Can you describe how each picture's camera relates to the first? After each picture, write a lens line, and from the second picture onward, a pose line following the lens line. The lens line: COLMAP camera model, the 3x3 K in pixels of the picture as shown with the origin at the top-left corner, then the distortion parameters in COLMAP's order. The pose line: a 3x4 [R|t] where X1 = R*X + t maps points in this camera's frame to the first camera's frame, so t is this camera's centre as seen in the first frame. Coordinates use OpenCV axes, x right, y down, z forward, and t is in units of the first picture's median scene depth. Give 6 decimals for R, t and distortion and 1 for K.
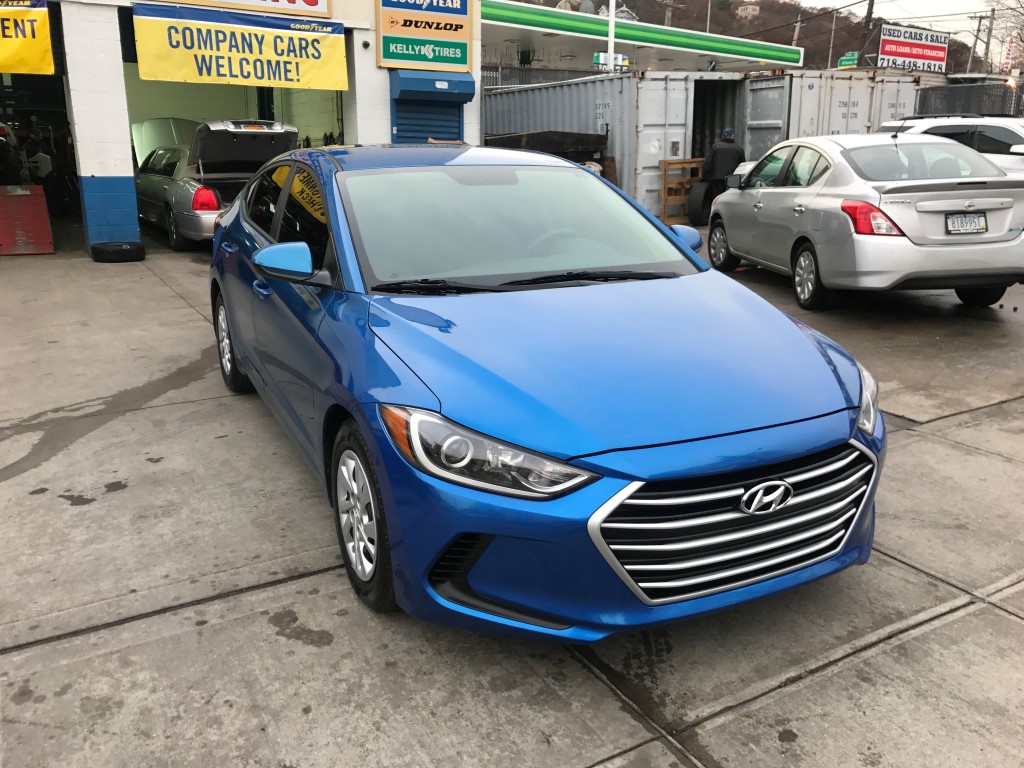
lens RADIAL K [[835.0, 0, 512.0], [0, 835.0, 384.0], [0, 0, 1]] dist [0.005064, 0.006804]
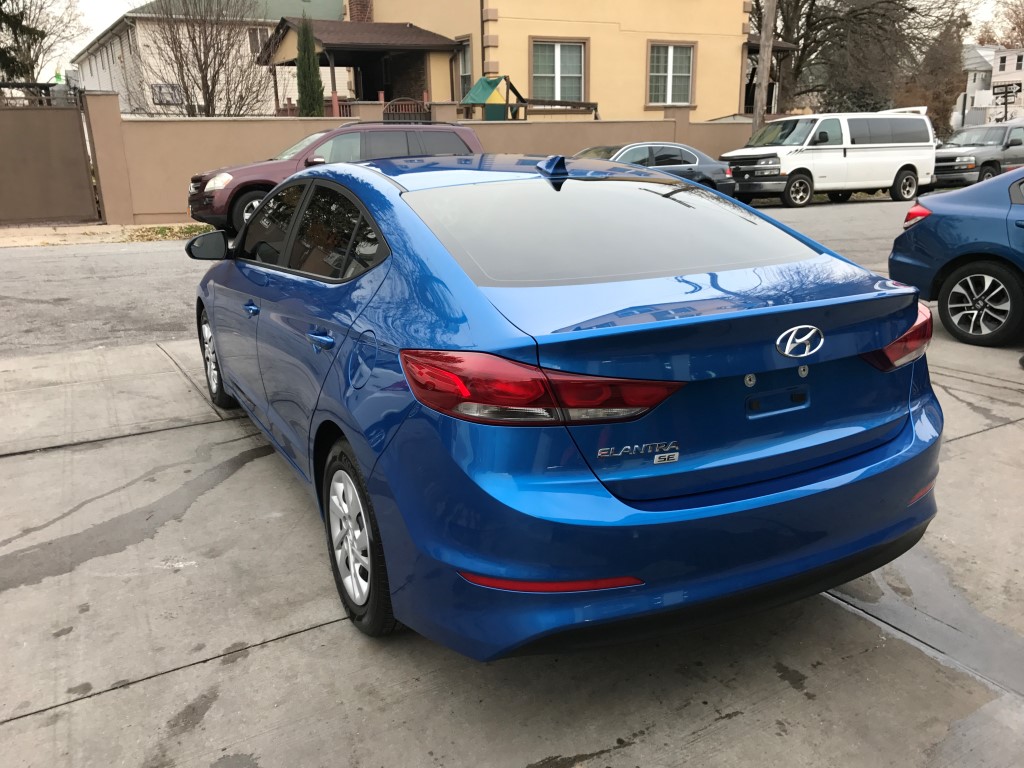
lens RADIAL K [[842.5, 0, 495.8], [0, 842.5, 383.2], [0, 0, 1]] dist [0.013152, -0.007882]
pose [[-0.999886, 0.014705, 0.003450, -0.058148], [0.014310, 0.849137, 0.527978, -0.208057], [0.004835, 0.527967, -0.849251, 0.710461]]
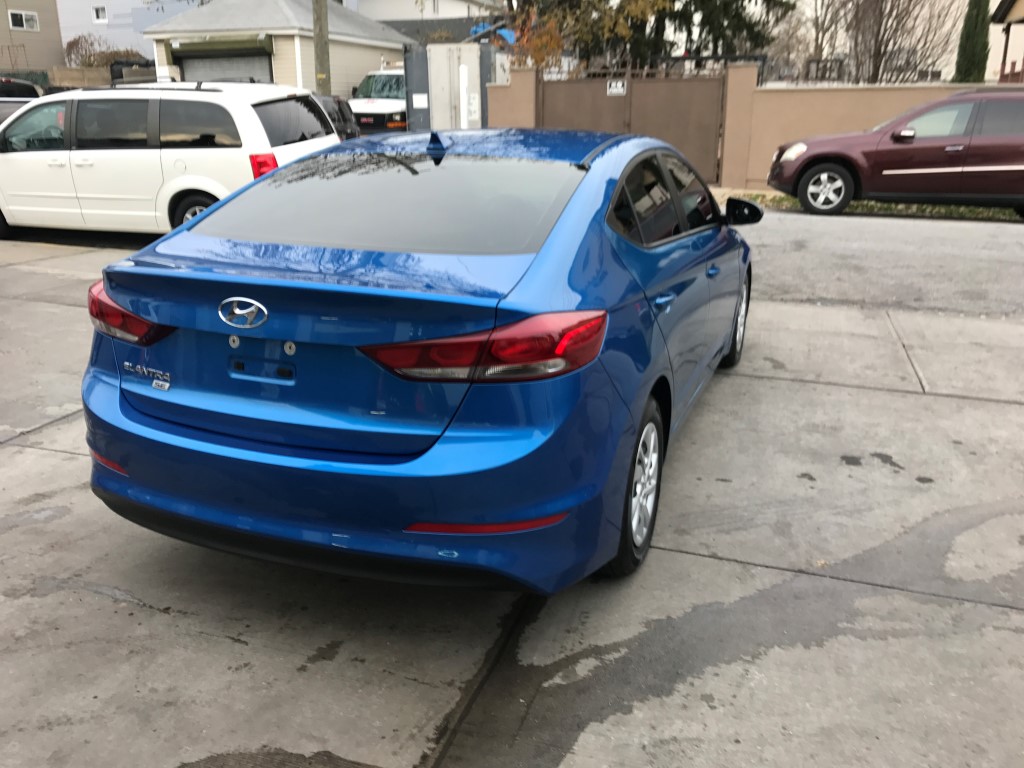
lens RADIAL K [[845.5, 0, 490.1], [0, 845.5, 385.1], [0, 0, 1]] dist [-0.001514, 0.006541]
pose [[-0.655160, -0.232394, 0.718859, -0.307927], [0.204526, 0.861424, 0.464885, -0.182452], [-0.727279, 0.451600, -0.516839, 0.616077]]
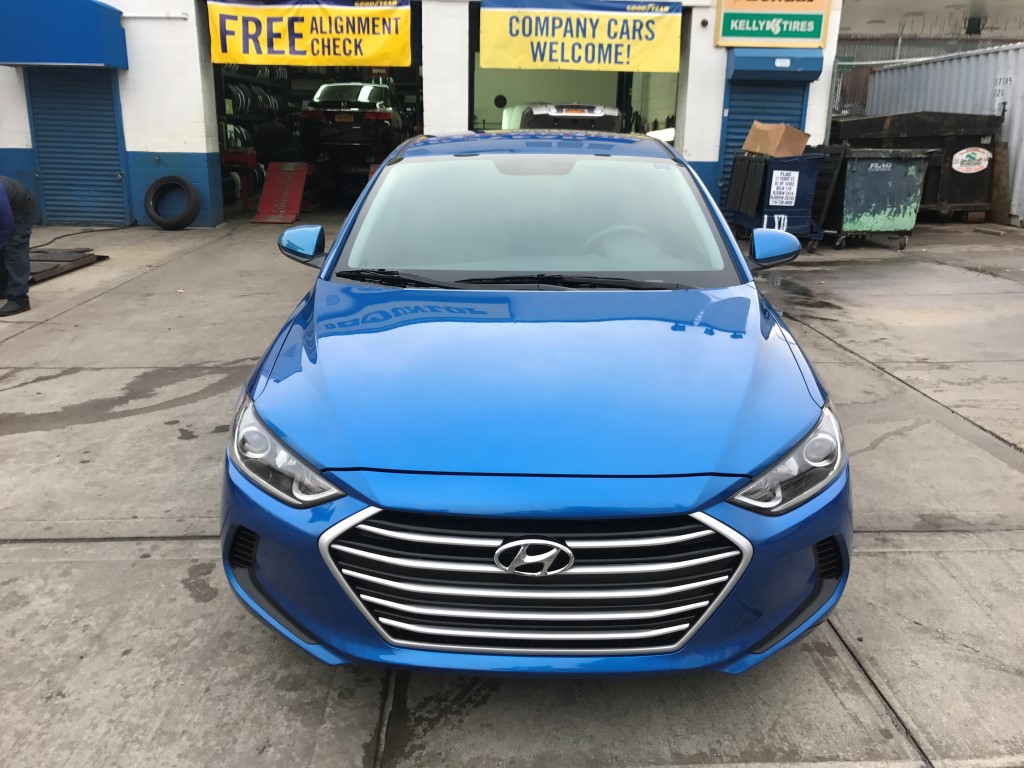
lens RADIAL K [[845.3, 0, 512.0], [0, 845.3, 384.0], [0, 0, 1]] dist [0.006959, 0.005654]
pose [[0.884763, 0.137647, -0.445250, 0.130540], [-0.130196, 0.990352, 0.047449, -0.015359], [0.447485, 0.015989, 0.894148, 0.045895]]
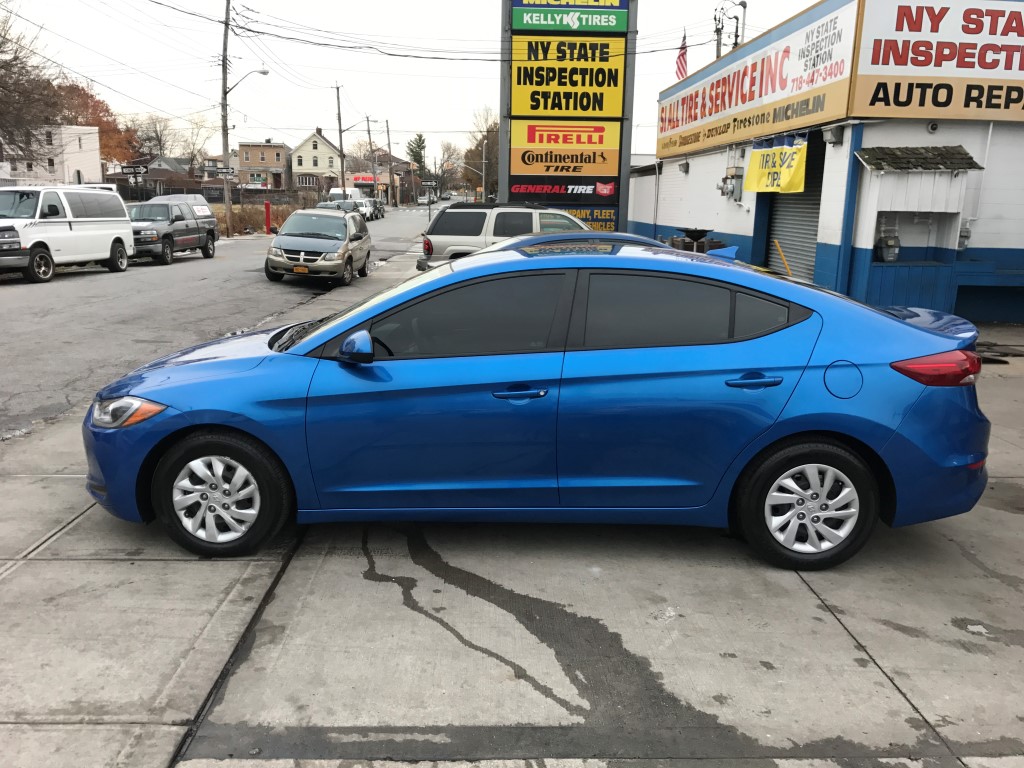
lens RADIAL K [[849.1, 0, 497.4], [0, 849.1, 384.4], [0, 0, 1]] dist [0.011060, 0.007681]
pose [[-0.477604, 0.169724, -0.862025, 0.344935], [-0.254513, 0.912364, 0.320648, -0.171610], [0.840903, 0.372539, -0.392552, 0.538330]]
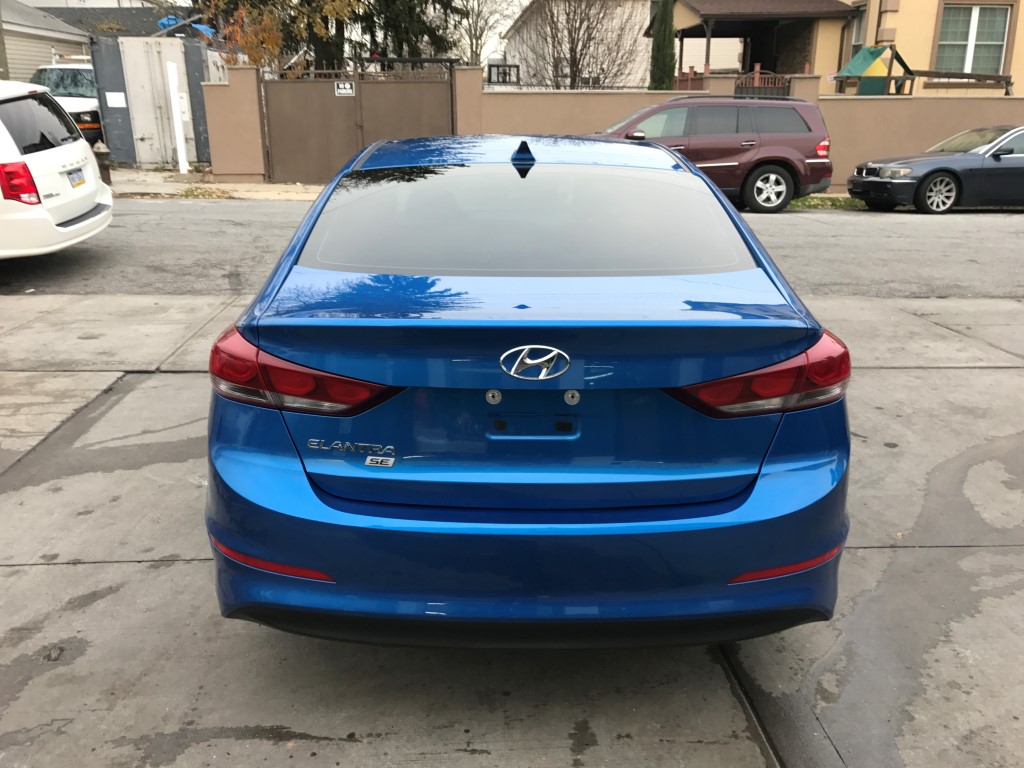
lens RADIAL K [[842.5, 0, 495.8], [0, 842.5, 383.2], [0, 0, 1]] dist [0.013152, -0.007882]
pose [[-0.891988, -0.141471, 0.429352, -0.188331], [0.118063, 0.843903, 0.523344, -0.200103], [-0.436369, 0.517508, -0.736049, 0.674443]]
